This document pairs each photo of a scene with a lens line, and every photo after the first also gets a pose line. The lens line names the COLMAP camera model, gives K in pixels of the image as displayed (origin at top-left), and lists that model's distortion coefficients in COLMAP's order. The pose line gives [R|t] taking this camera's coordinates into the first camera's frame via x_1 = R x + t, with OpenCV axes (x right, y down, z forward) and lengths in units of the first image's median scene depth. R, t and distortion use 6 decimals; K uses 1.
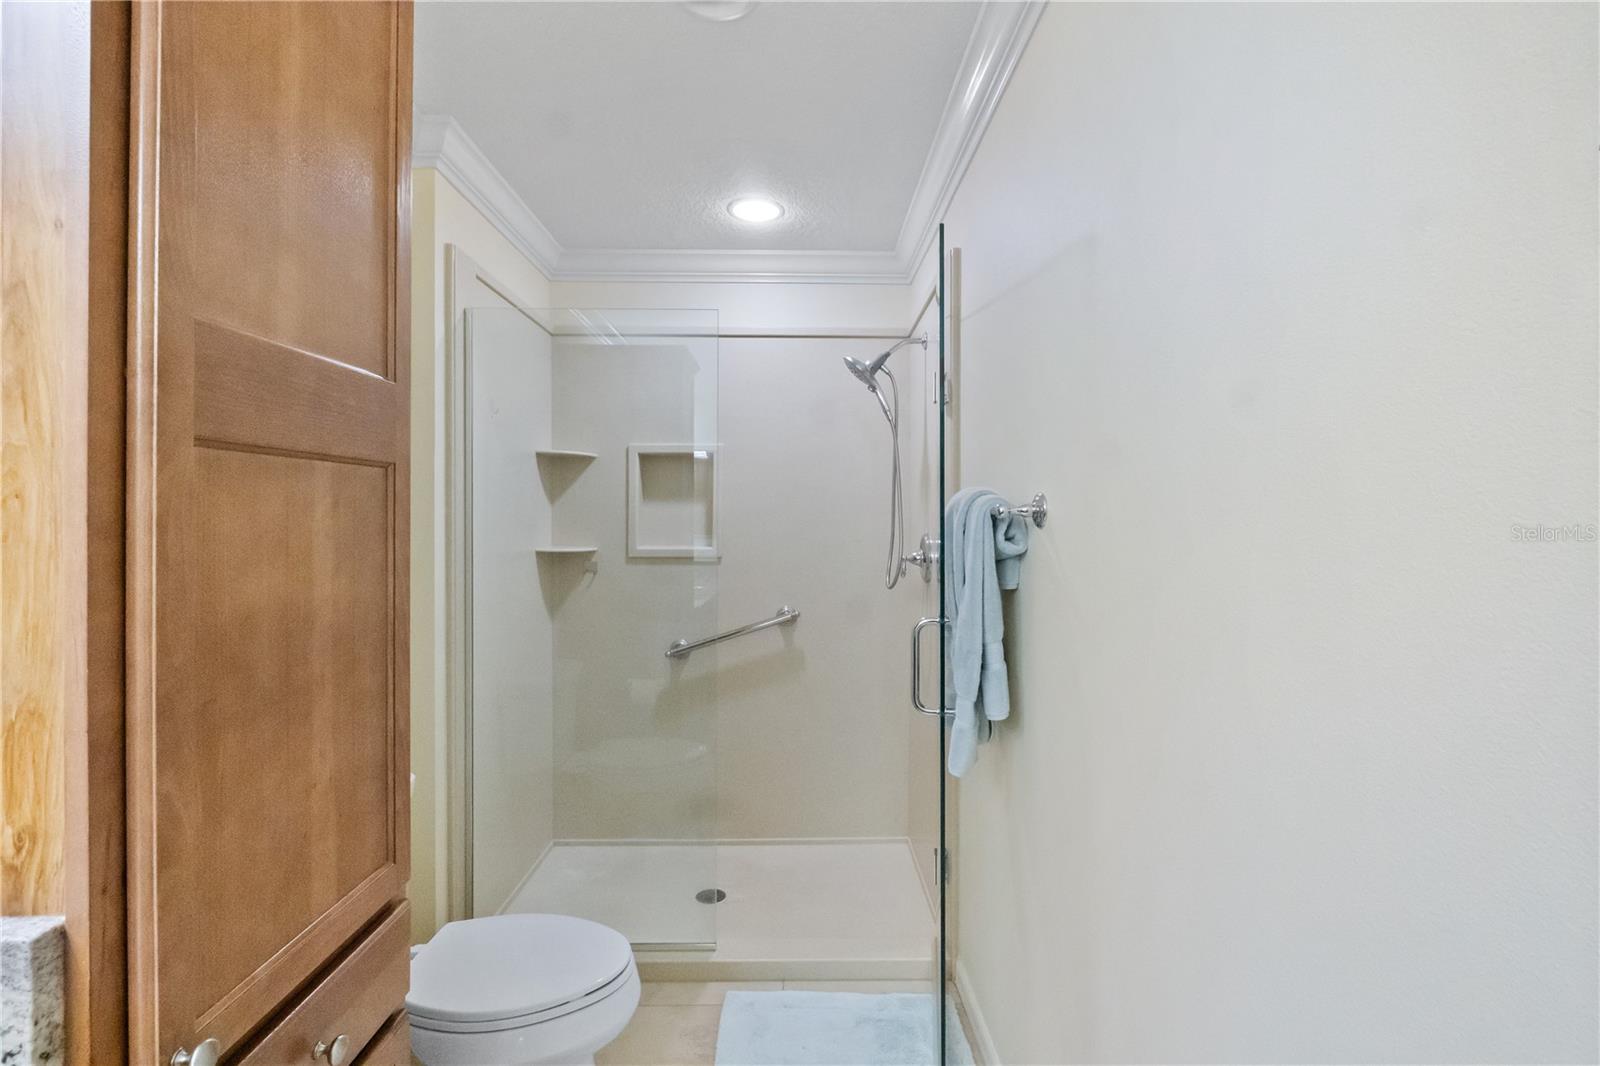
lens RADIAL K [[735.6, 0, 798.9], [0, 735.6, 527.8], [0, 0, 1]] dist [-0.014497, 0.000128]
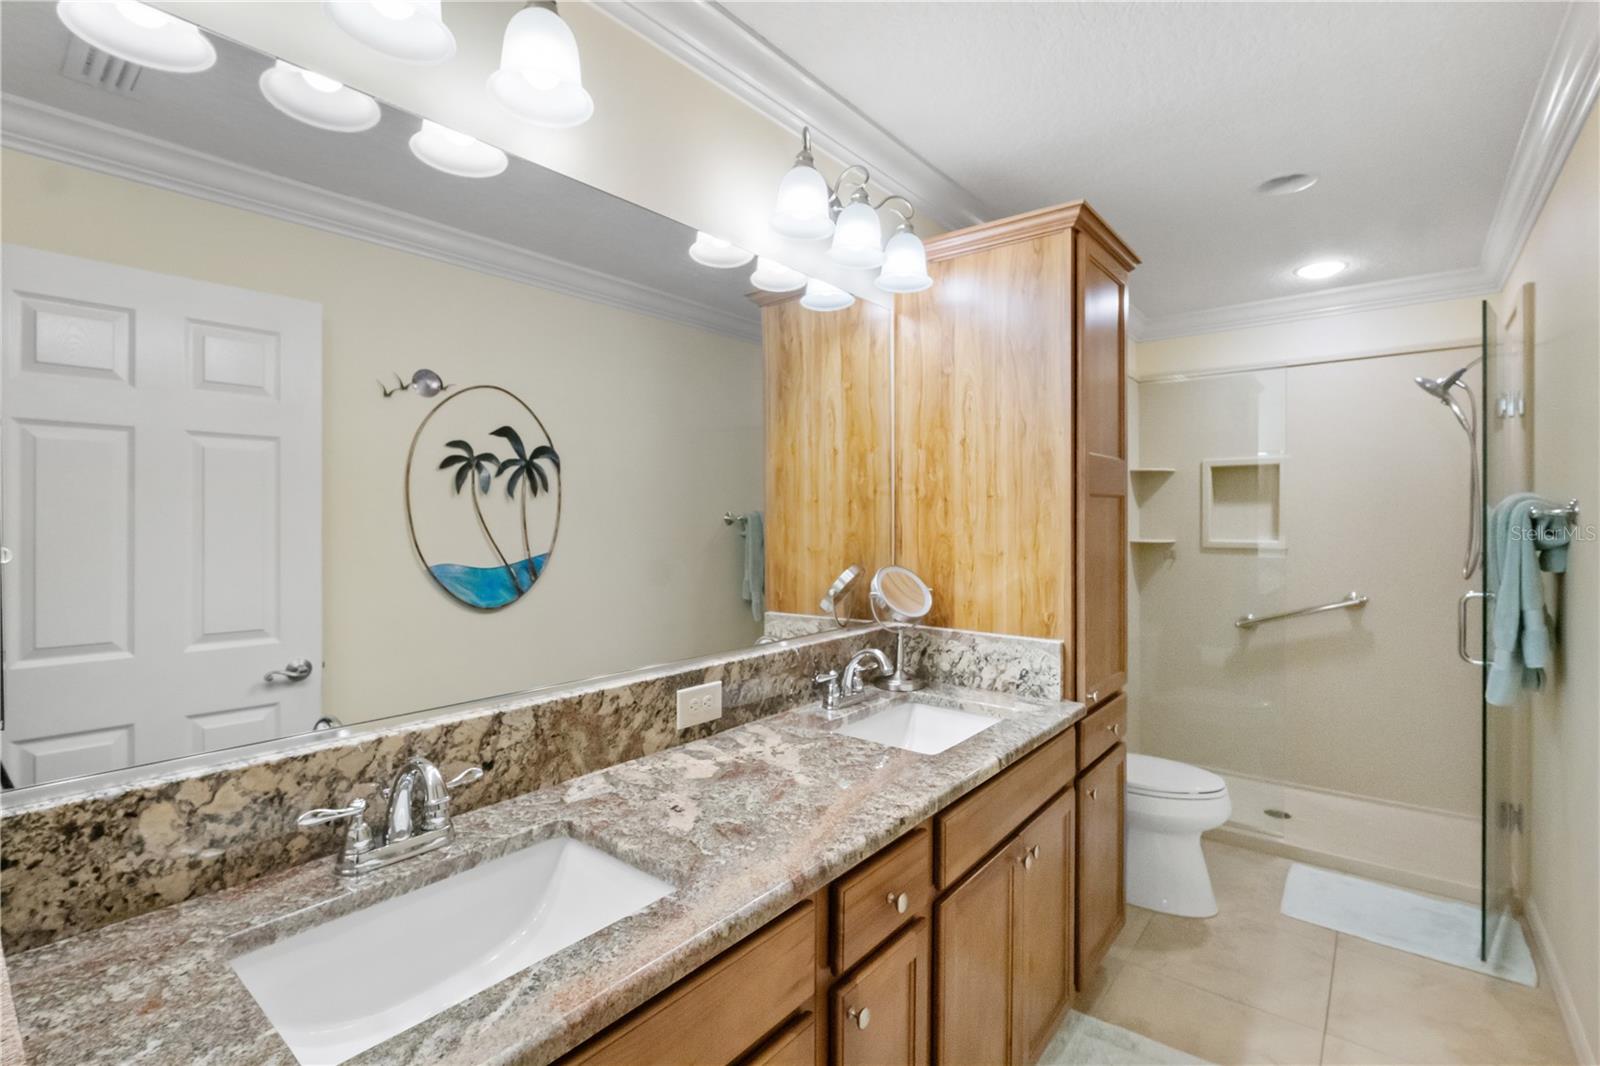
lens RADIAL K [[735.6, 0, 790.6], [0, 735.6, 521.1], [0, 0, 1]] dist [-0.014497, 0.000128]
pose [[0.768861, -0.001395, -0.639414, 0.038371], [-0.002172, 0.999986, -0.004794, 0.001186], [0.639412, 0.005074, 0.768848, -0.495730]]
